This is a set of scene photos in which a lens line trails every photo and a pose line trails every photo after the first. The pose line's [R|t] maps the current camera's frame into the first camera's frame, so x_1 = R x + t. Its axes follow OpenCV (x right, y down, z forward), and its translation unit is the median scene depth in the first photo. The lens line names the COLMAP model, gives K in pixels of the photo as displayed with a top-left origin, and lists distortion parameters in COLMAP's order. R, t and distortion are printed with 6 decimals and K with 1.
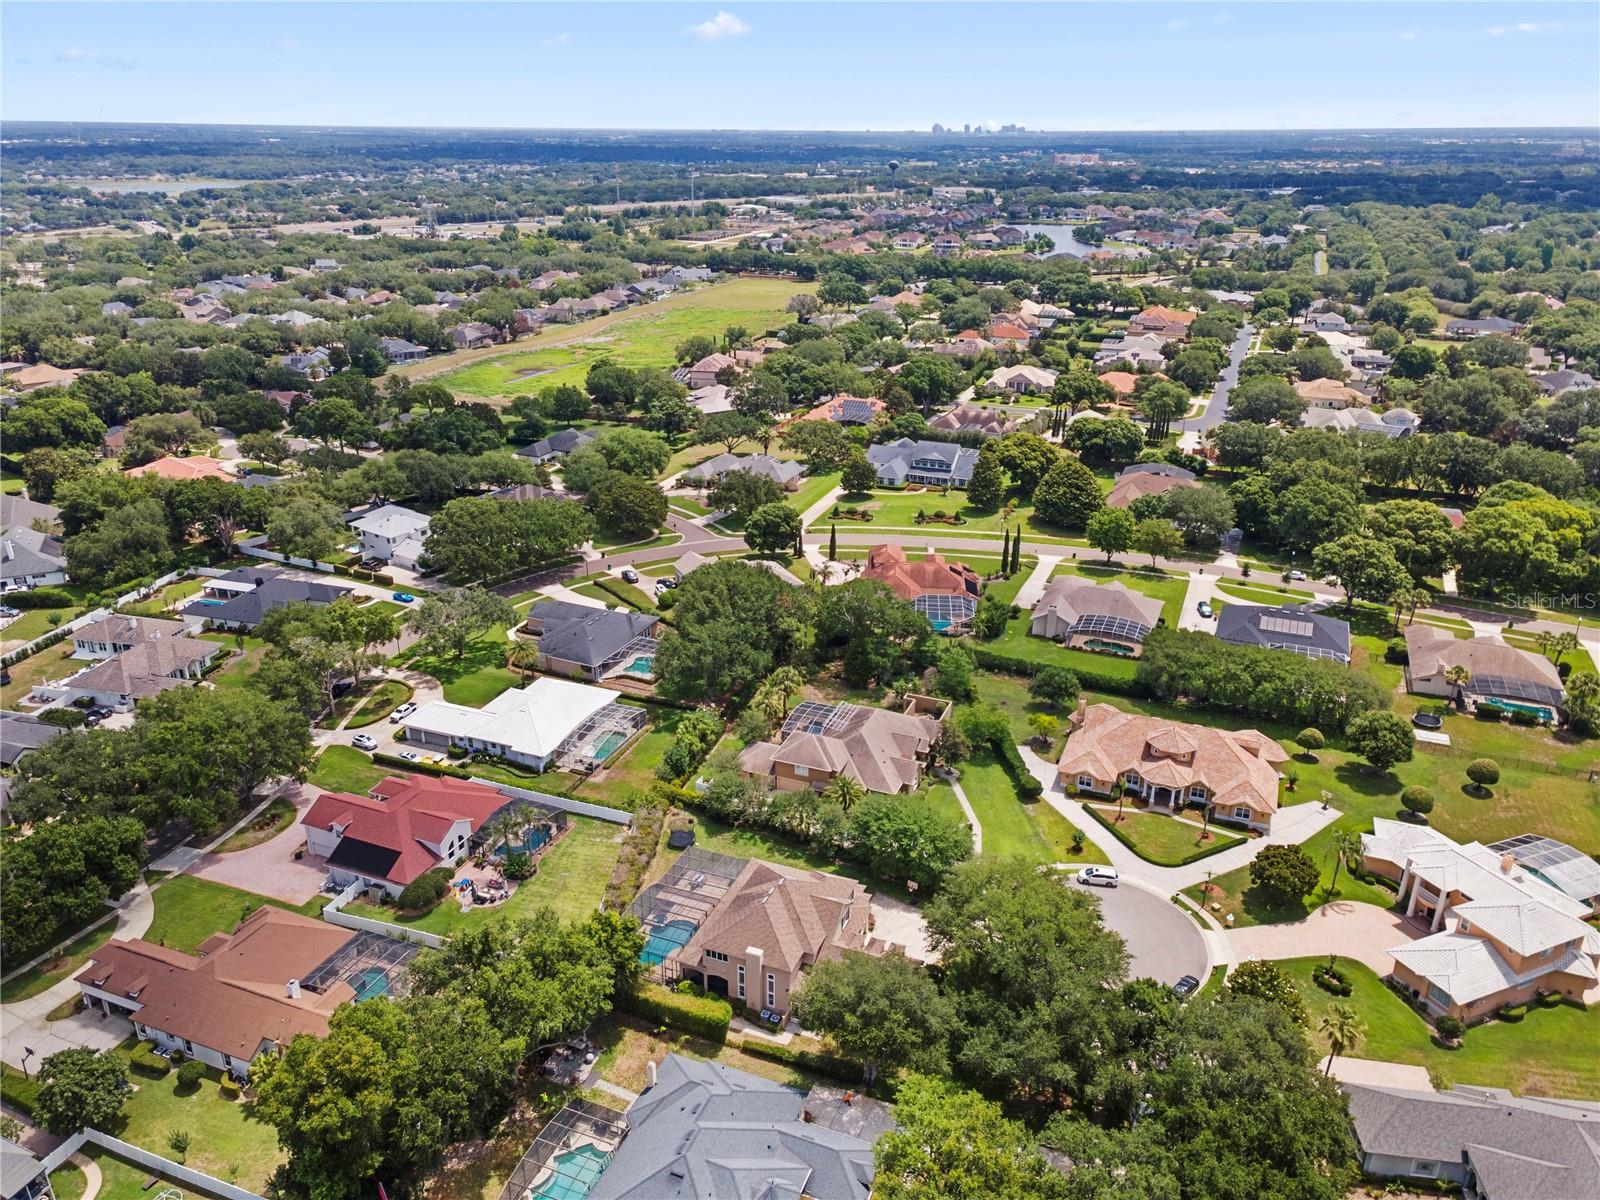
lens RADIAL K [[1165.9, 0, 796.1], [0, 1165.9, 597.1], [0, 0, 1]] dist [0.023369, 0.040885]
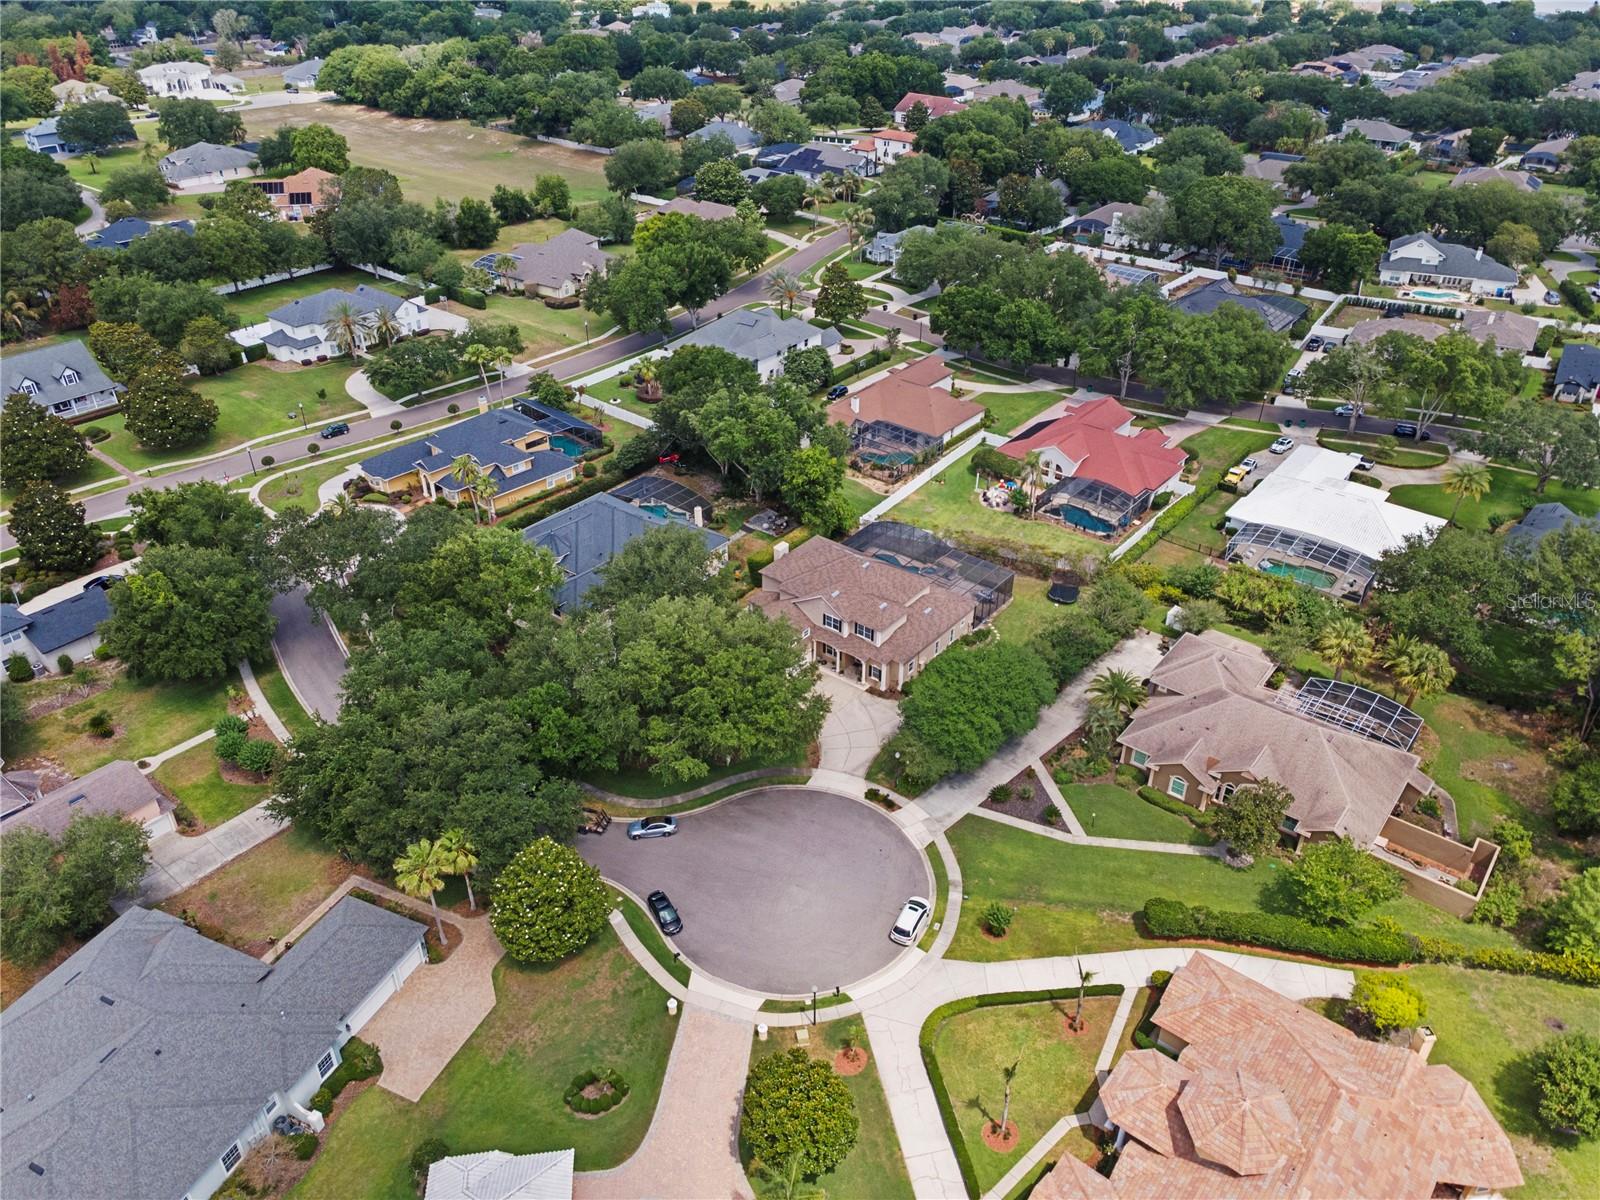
lens RADIAL K [[1165.9, 0, 796.1], [0, 1165.9, 597.1], [0, 0, 1]] dist [0.023369, 0.040885]
pose [[-0.284269, 0.509685, -0.812042, 0.573288], [-0.362914, 0.726755, 0.583198, -0.196687], [0.887403, 0.460487, -0.021622, 0.707380]]
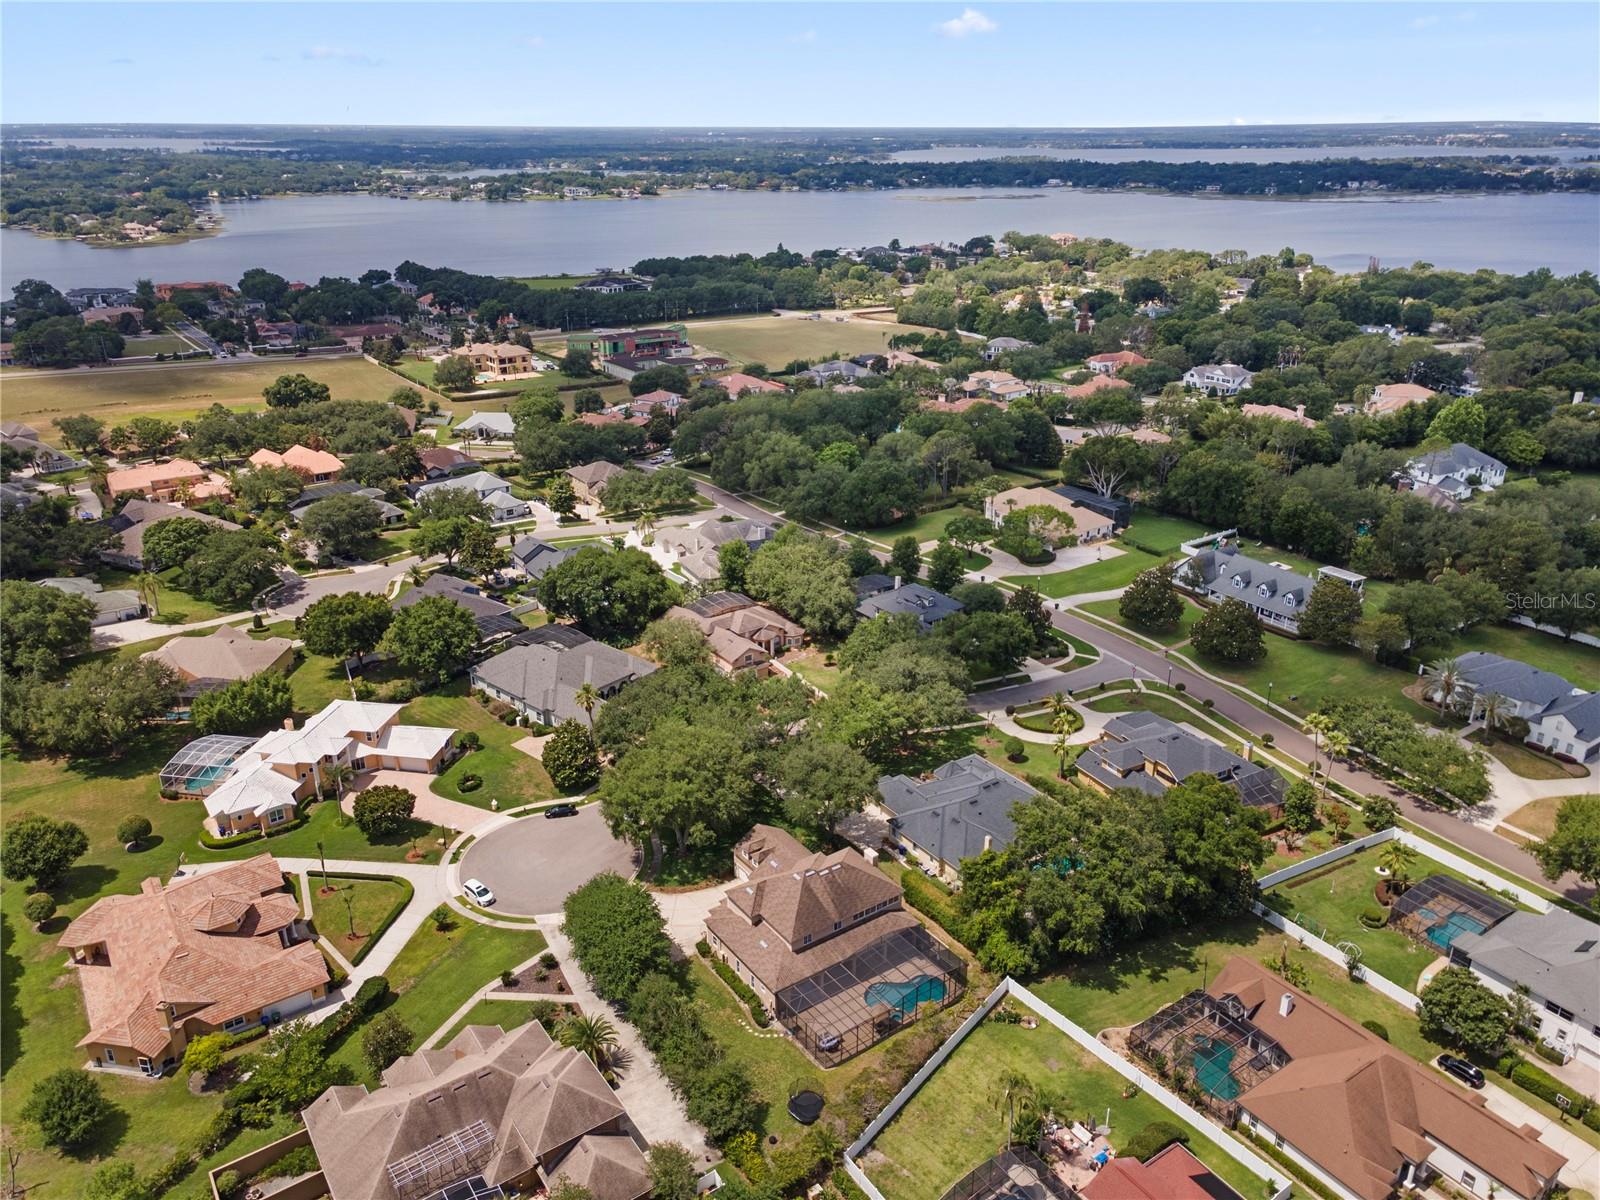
lens RADIAL K [[1165.9, 0, 796.1], [0, 1165.9, 597.1], [0, 0, 1]] dist [0.023369, 0.040885]
pose [[-0.839946, -0.205644, 0.502196, -0.334334], [0.203224, 0.738877, 0.642464, -0.426524], [-0.503180, 0.641694, -0.578825, 1.032239]]
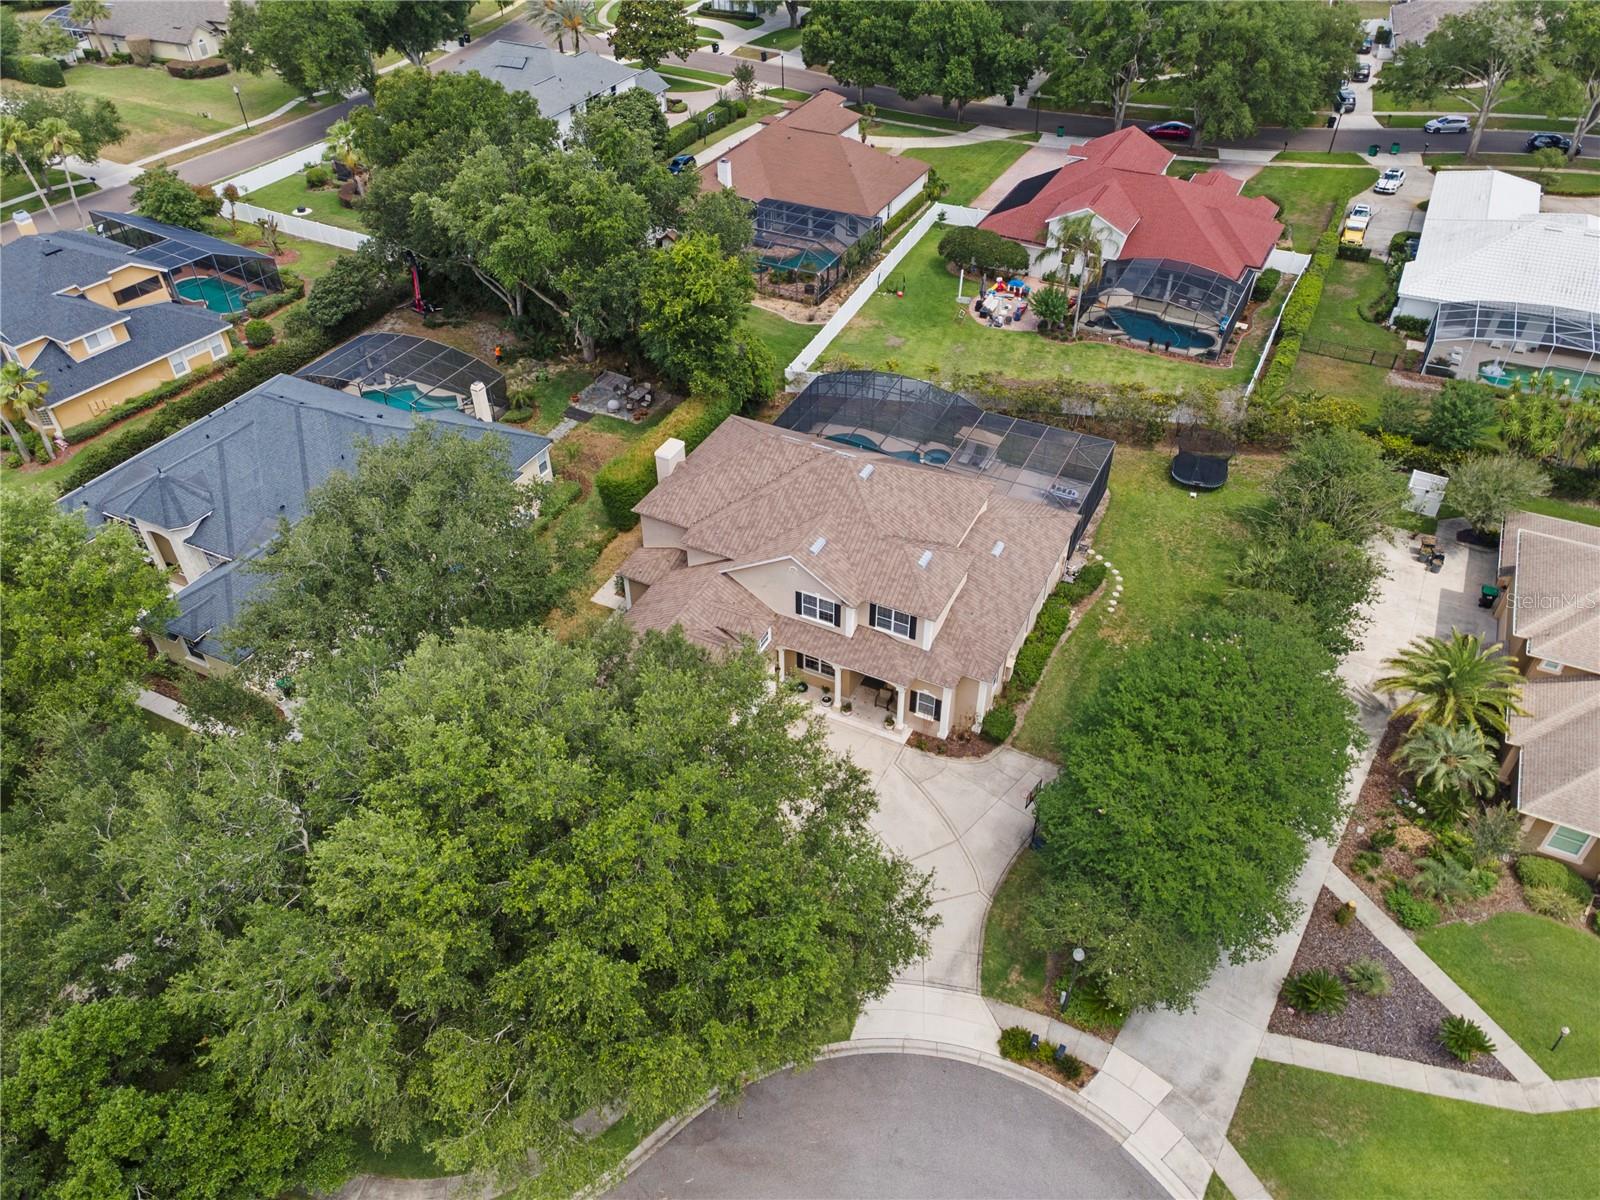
lens RADIAL K [[1165.9, 0, 796.1], [0, 1165.9, 597.1], [0, 0, 1]] dist [0.023369, 0.040885]
pose [[-0.080828, 0.634608, -0.768596, 0.265686], [-0.366822, 0.698058, 0.614944, 0.008205], [0.926773, 0.331642, 0.176366, 0.658034]]
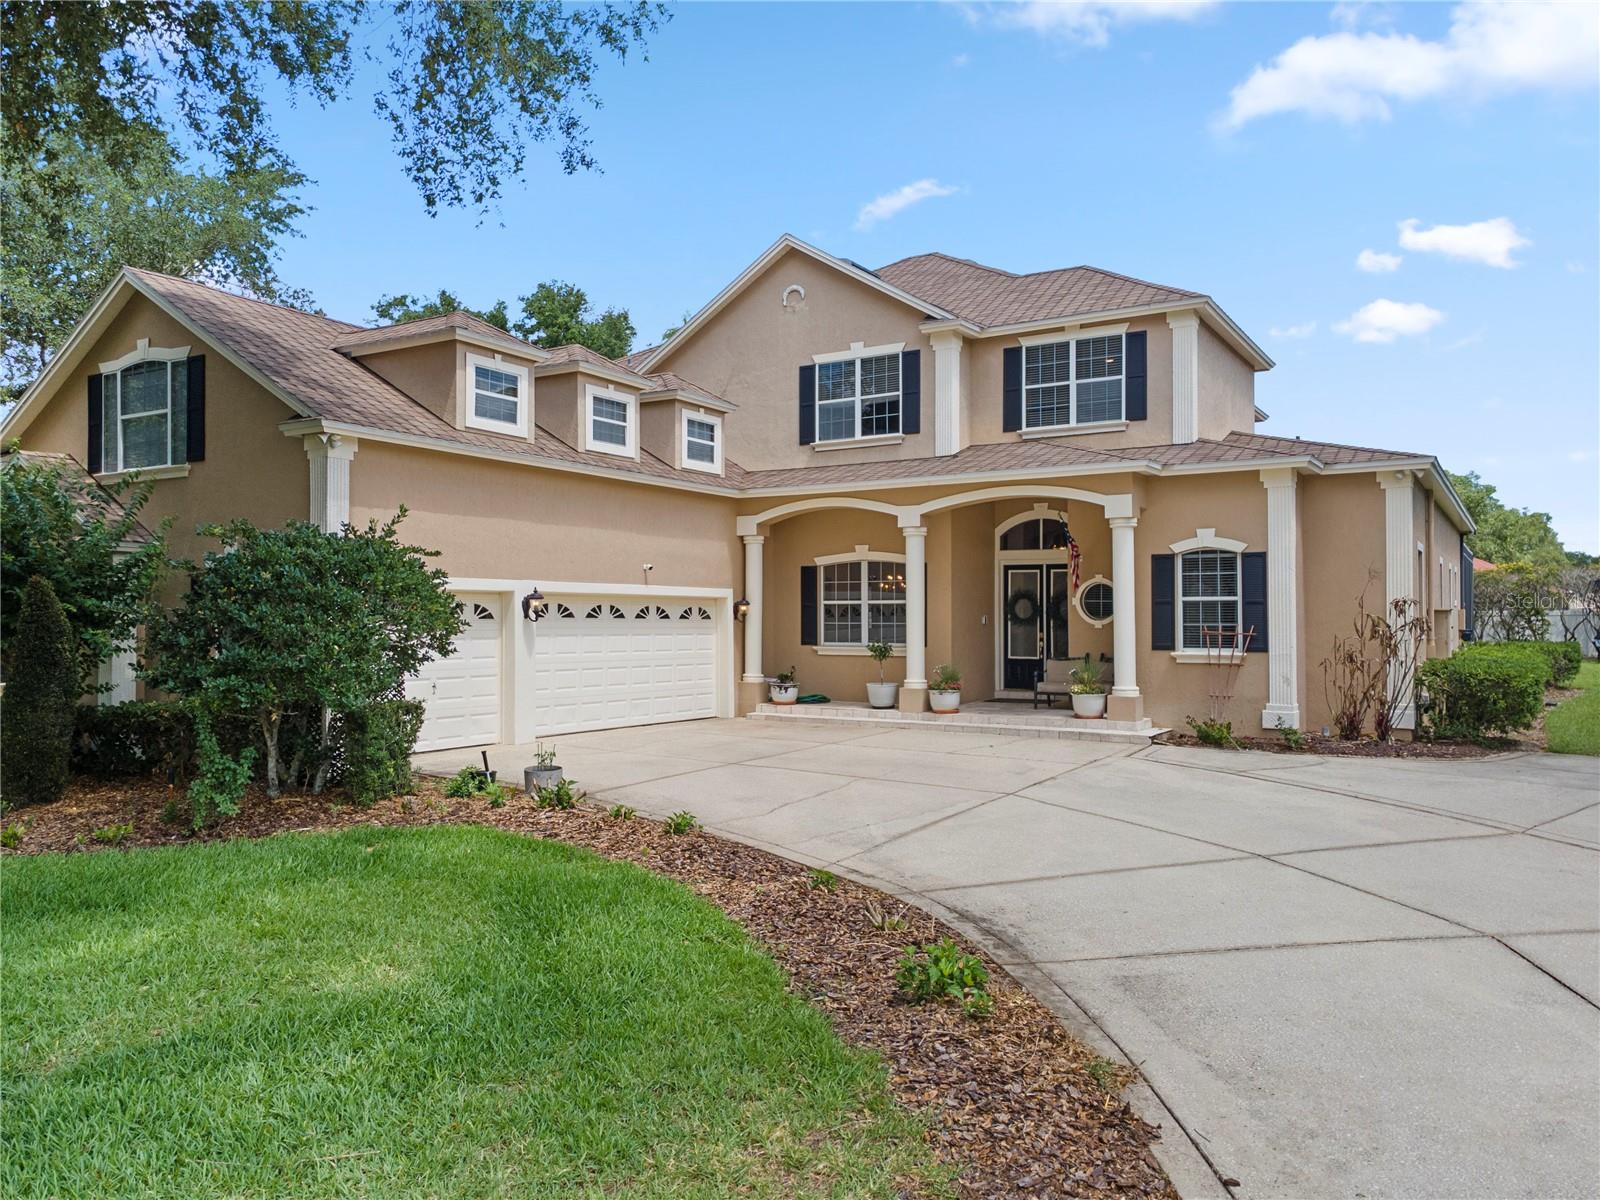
lens RADIAL K [[1165.9, 0, 796.1], [0, 1165.9, 597.1], [0, 0, 1]] dist [0.023369, 0.040885]
pose [[-0.164362, -0.019820, -0.986201, 0.142134], [-0.369284, 0.928326, 0.042888, 0.210987], [0.914666, 0.371238, -0.159901, 0.737545]]
